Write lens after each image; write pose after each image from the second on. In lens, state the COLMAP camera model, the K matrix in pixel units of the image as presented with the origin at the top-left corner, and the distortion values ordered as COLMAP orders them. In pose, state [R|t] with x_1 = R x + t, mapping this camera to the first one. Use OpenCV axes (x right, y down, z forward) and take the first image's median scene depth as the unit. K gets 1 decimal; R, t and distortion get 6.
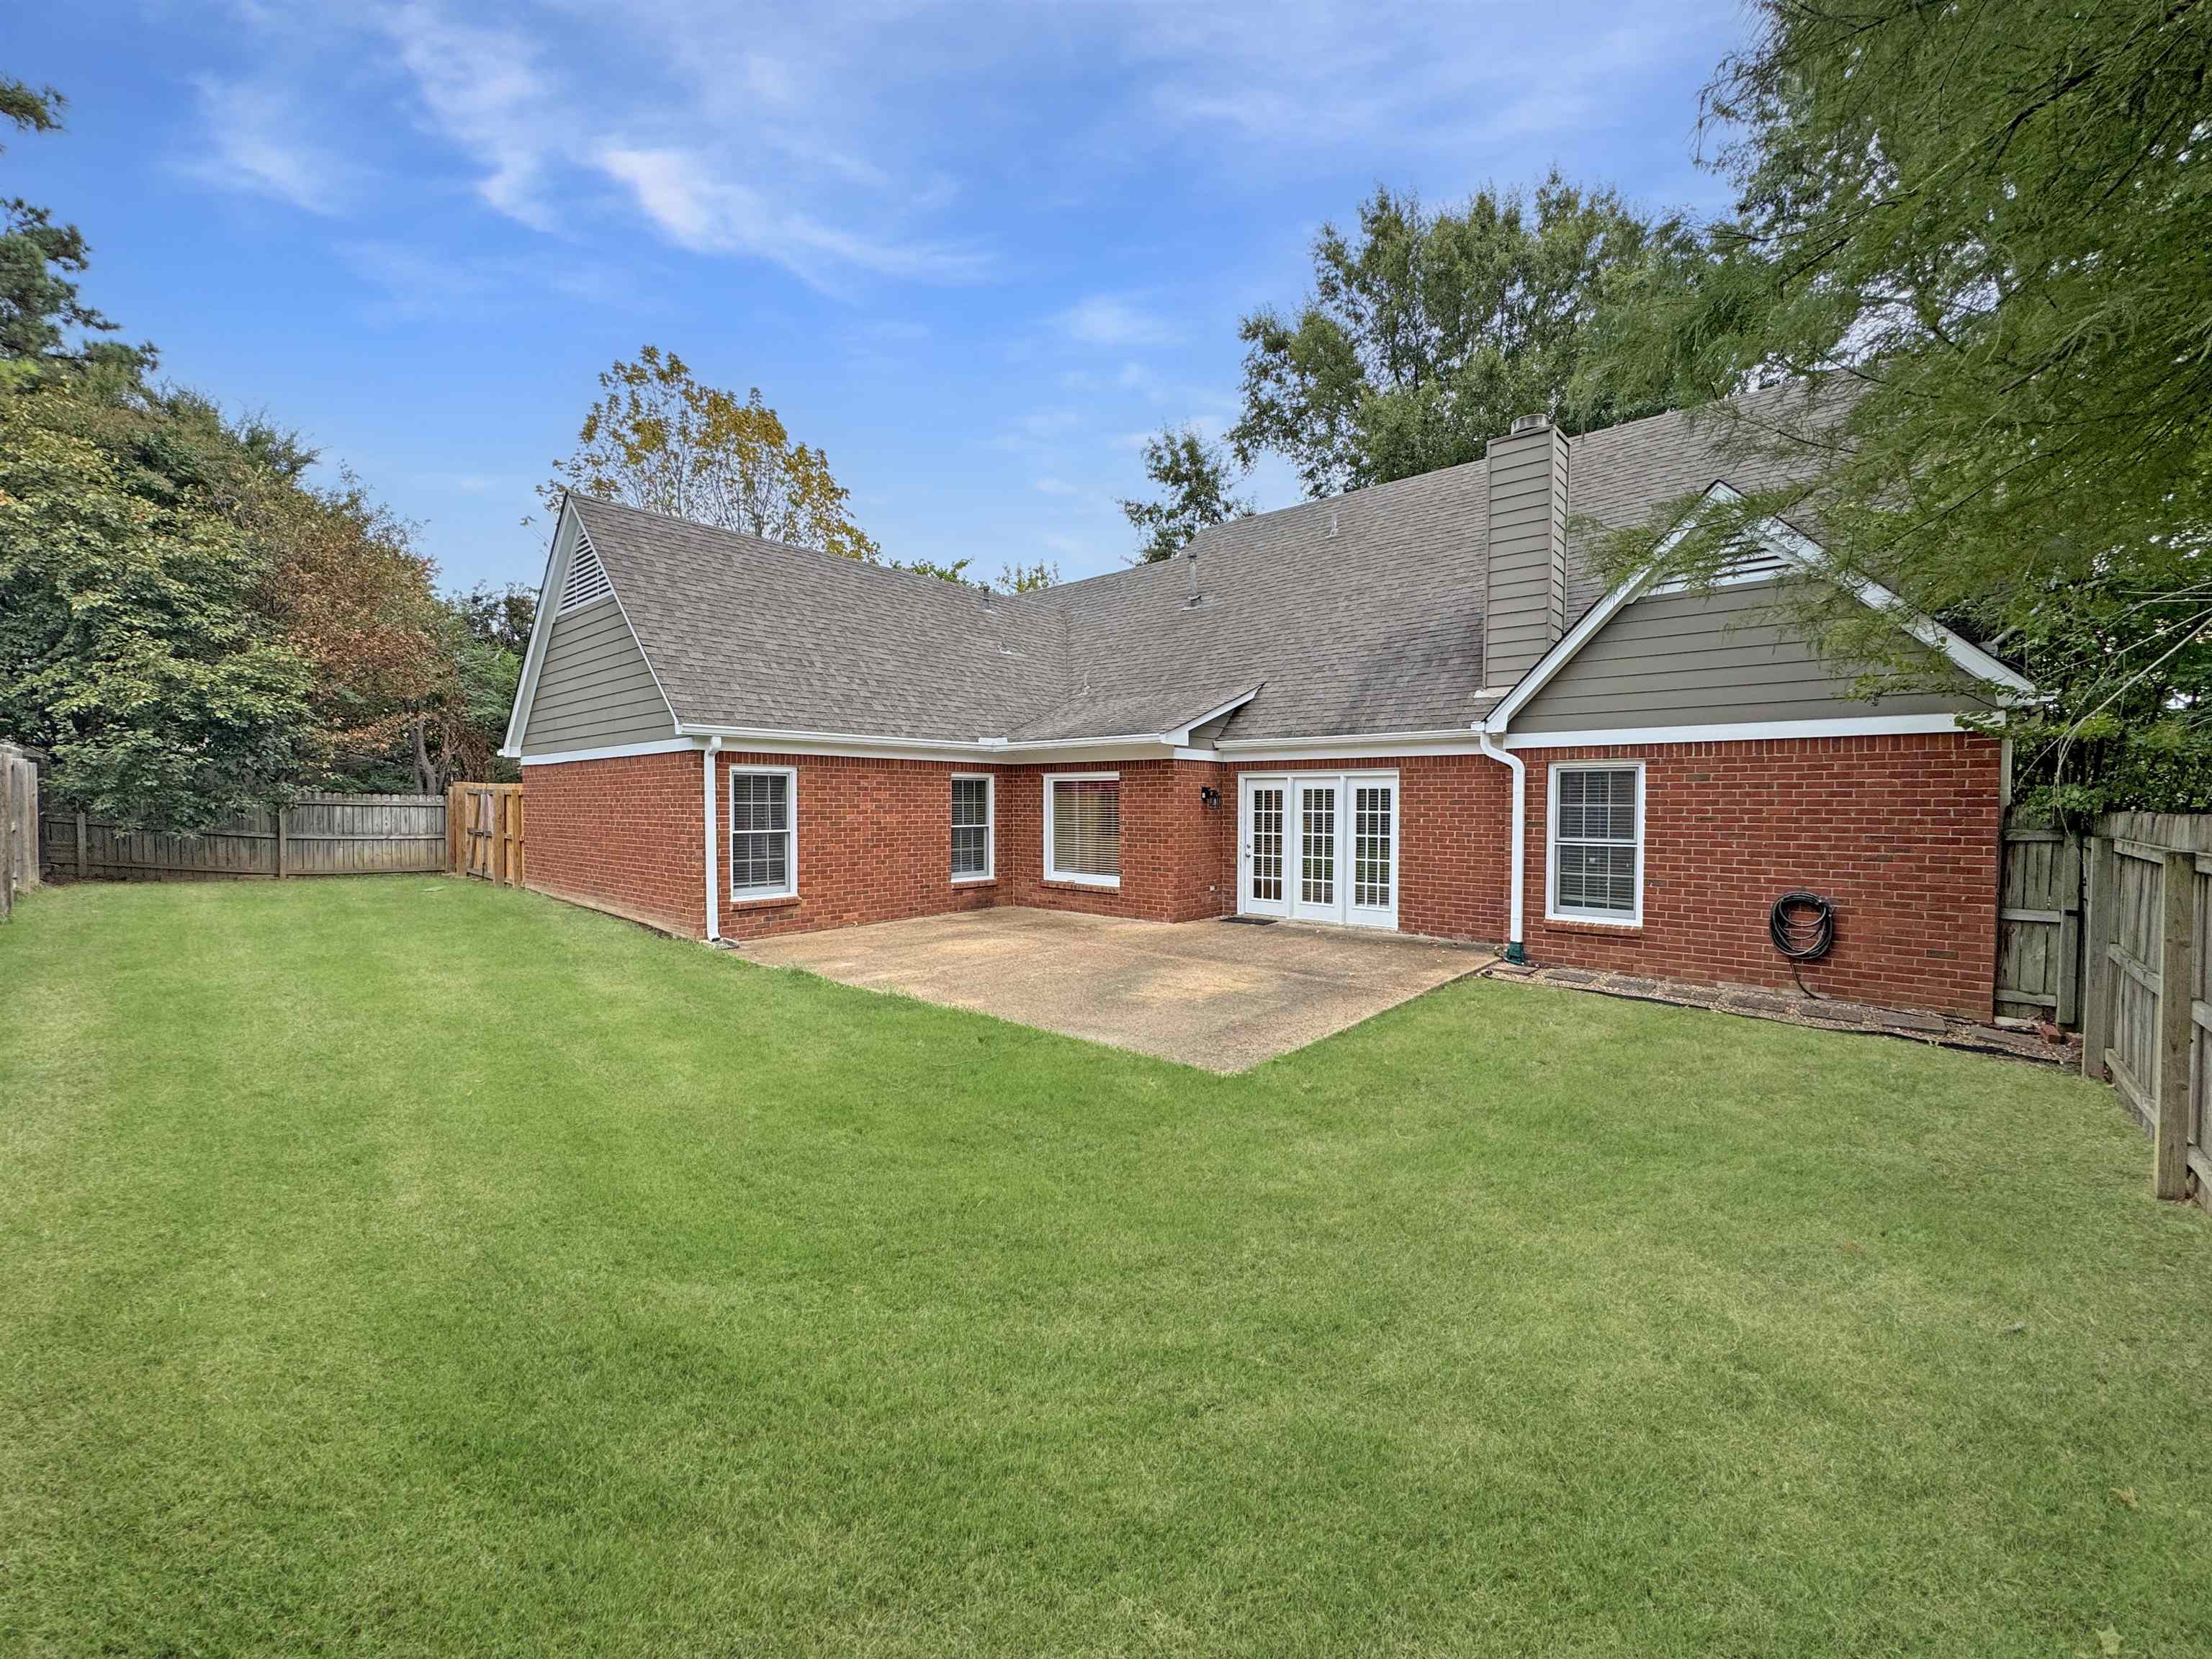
lens RADIAL K [[893.3, 0, 1104.6], [0, 893.3, 817.7], [0, 0, 1]] dist [-0.000246, -0.000883]
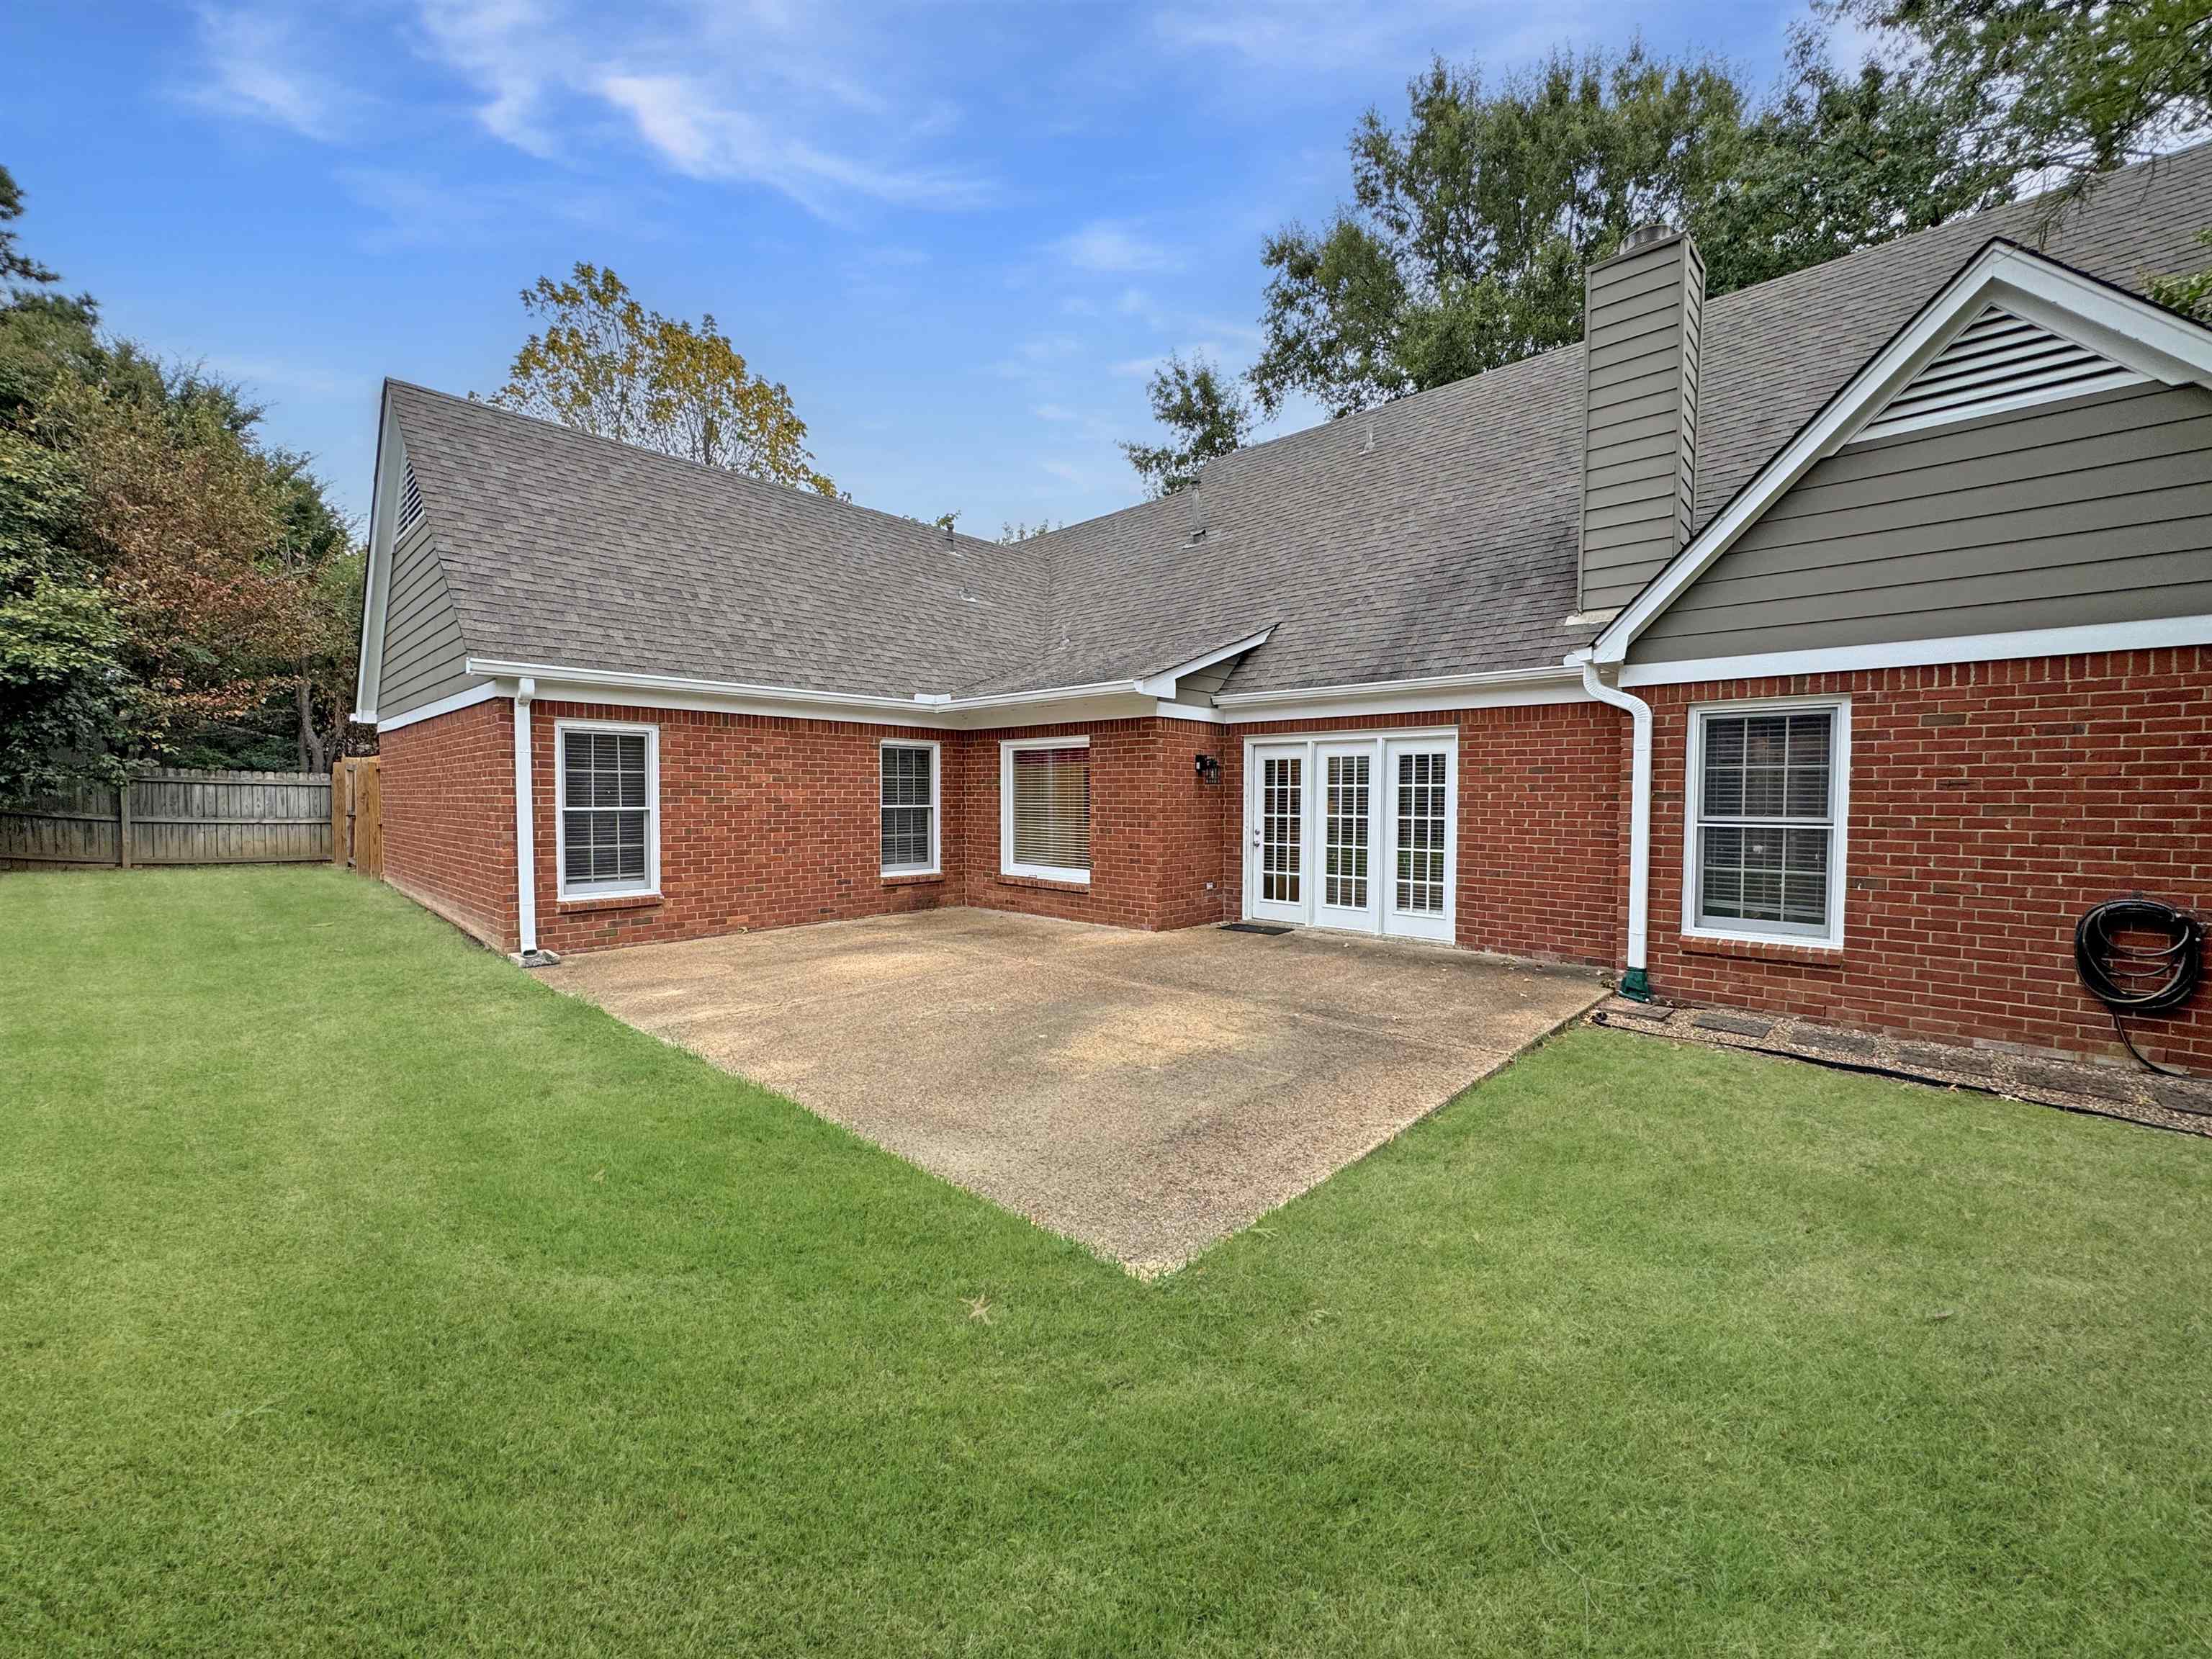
lens RADIAL K [[893.3, 0, 1106.3], [0, 893.3, 835.4], [0, 0, 1]] dist [-0.000246, -0.000883]
pose [[0.999597, 0.002933, -0.028247, 0.049082], [-0.002168, 0.999631, 0.027092, 0.013268], [0.028316, -0.027020, 0.999234, 0.205165]]
